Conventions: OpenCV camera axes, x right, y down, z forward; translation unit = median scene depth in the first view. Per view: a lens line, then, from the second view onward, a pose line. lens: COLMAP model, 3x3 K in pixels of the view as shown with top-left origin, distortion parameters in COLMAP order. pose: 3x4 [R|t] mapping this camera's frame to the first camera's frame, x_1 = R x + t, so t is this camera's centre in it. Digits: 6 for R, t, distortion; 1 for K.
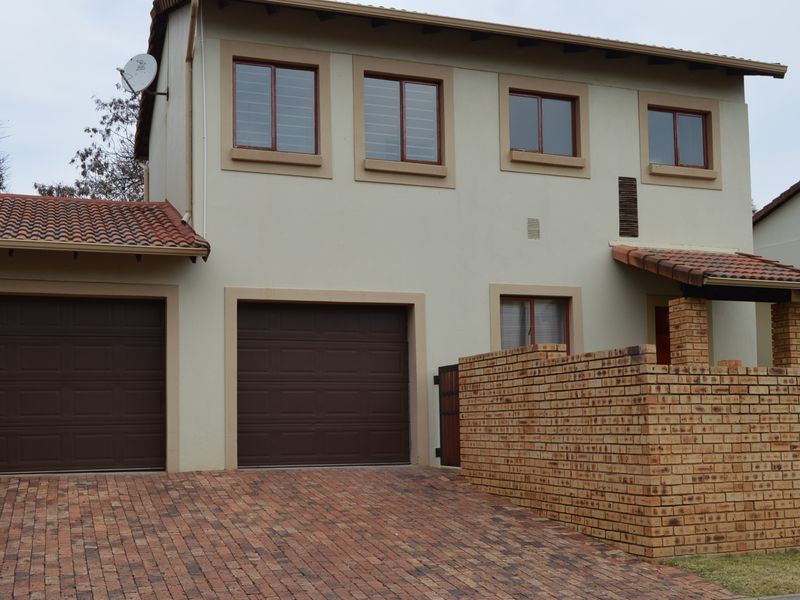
lens RADIAL K [[888.5, 0, 397.7], [0, 888.5, 366.5], [0, 0, 1]] dist [-0.020675, 0.000000]
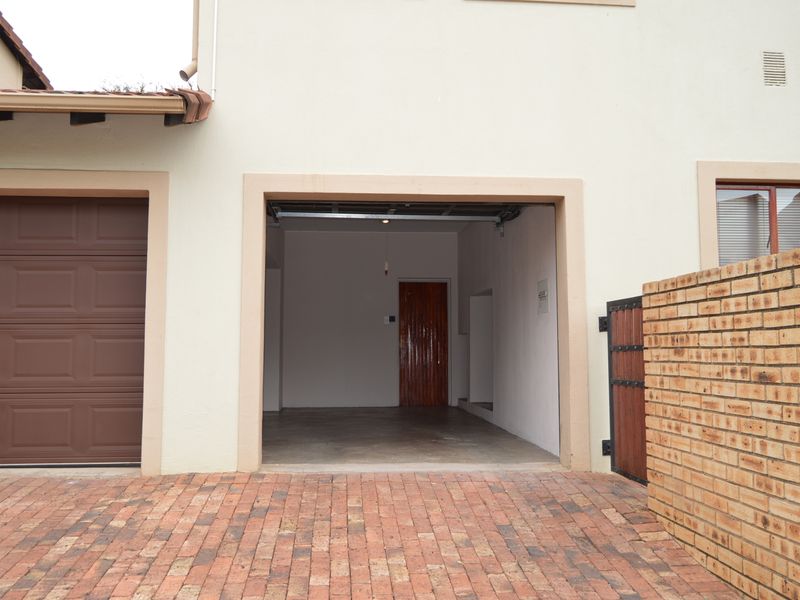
lens RADIAL K [[707.7, 0, 396.4], [0, 707.7, 298.5], [0, 0, 1]] dist [-0.015228, 0.005472]
pose [[0.964017, -0.004451, -0.265804, 0.039637], [0.001808, 0.999946, -0.010189, 0.003170], [0.265835, 0.009342, 0.963973, 0.563521]]
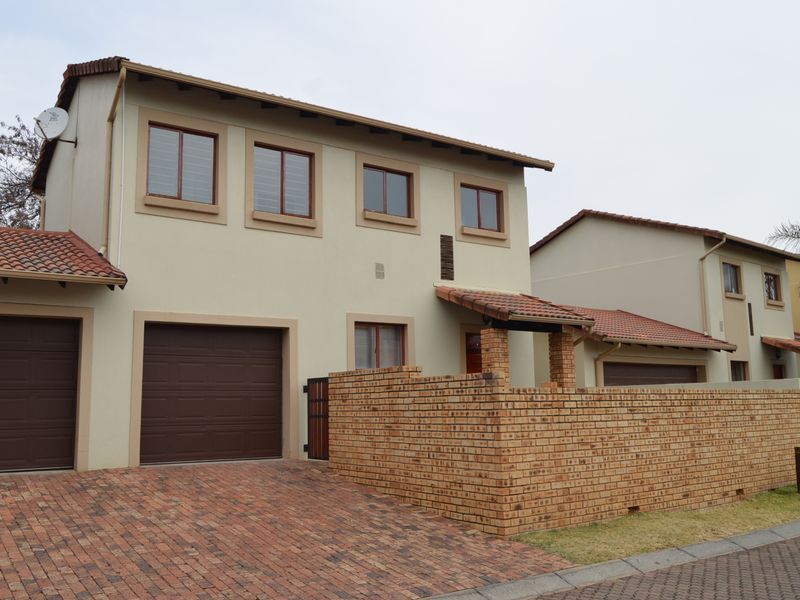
lens RADIAL K [[702.1, 0, 397.3], [0, 702.1, 303.2], [0, 0, 1]] dist [-0.025506, 0.012096]
pose [[0.967432, 0.035044, 0.250694, -0.091315], [-0.013399, 0.996072, -0.087532, -0.022478], [-0.252776, 0.081323, 0.964101, 0.009642]]
